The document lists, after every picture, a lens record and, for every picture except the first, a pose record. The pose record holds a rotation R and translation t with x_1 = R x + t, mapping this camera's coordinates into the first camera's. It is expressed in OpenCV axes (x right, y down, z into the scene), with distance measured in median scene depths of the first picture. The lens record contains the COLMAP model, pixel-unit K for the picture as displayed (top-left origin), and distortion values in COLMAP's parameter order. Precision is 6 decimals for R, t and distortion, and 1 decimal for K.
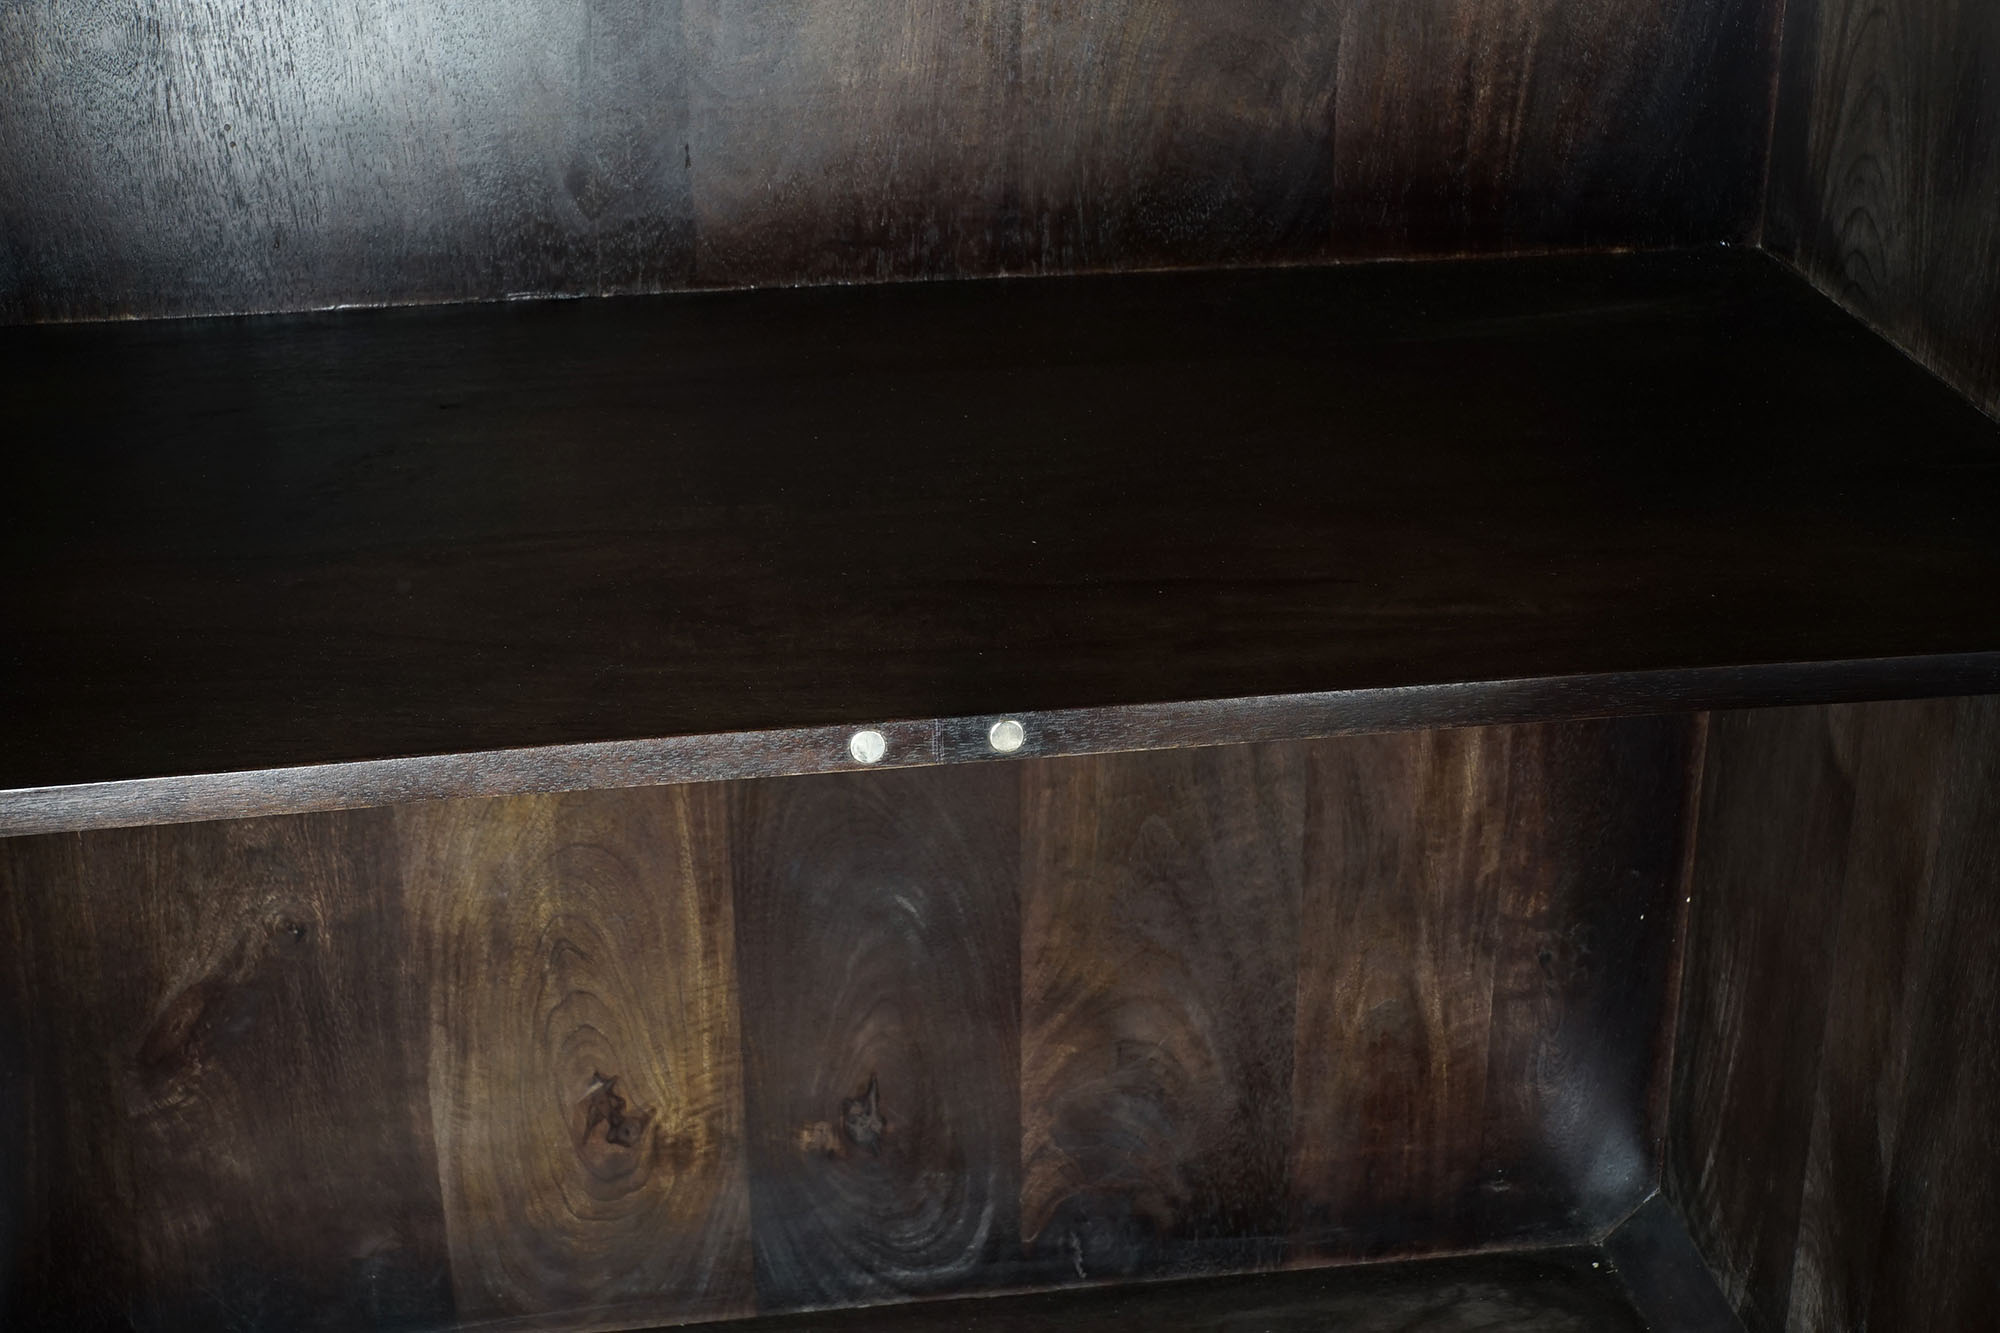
lens RADIAL K [[2976.5, 0, 992.5], [0, 2976.5, 670.6], [0, 0, 1]] dist [0.001140, 0.000000]
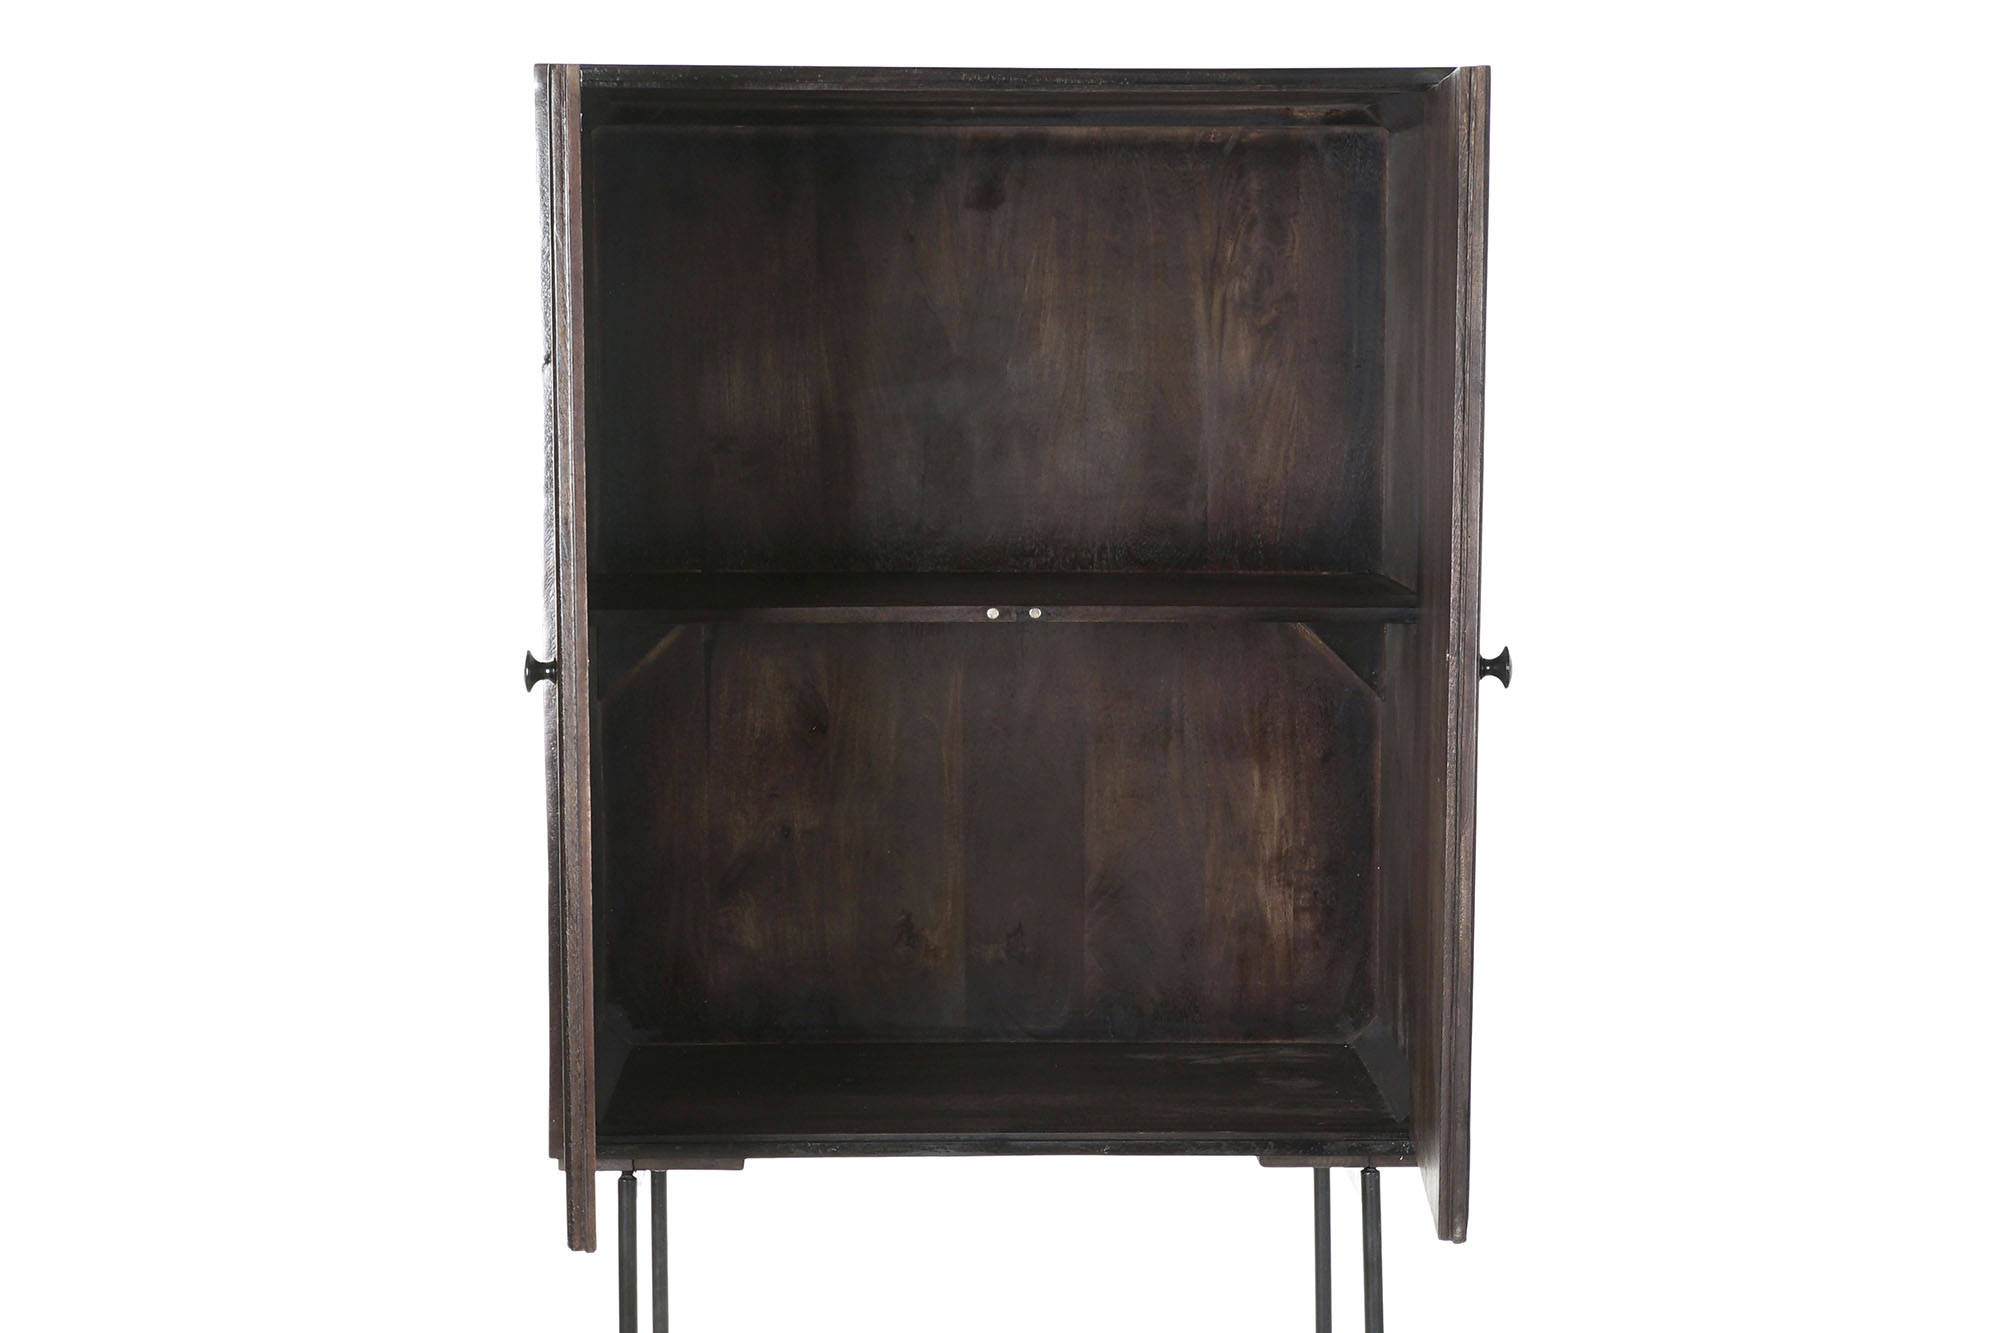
lens RADIAL K [[3315.4, 0, 1001.9], [0, 3315.4, 664.7], [0, 0, 1]] dist [-0.027647, 0.000000]
pose [[0.992719, 0.018322, -0.119054, 0.252202], [-0.055350, 0.947224, -0.315757, 0.768043], [0.106986, 0.320048, 0.941341, -1.518792]]
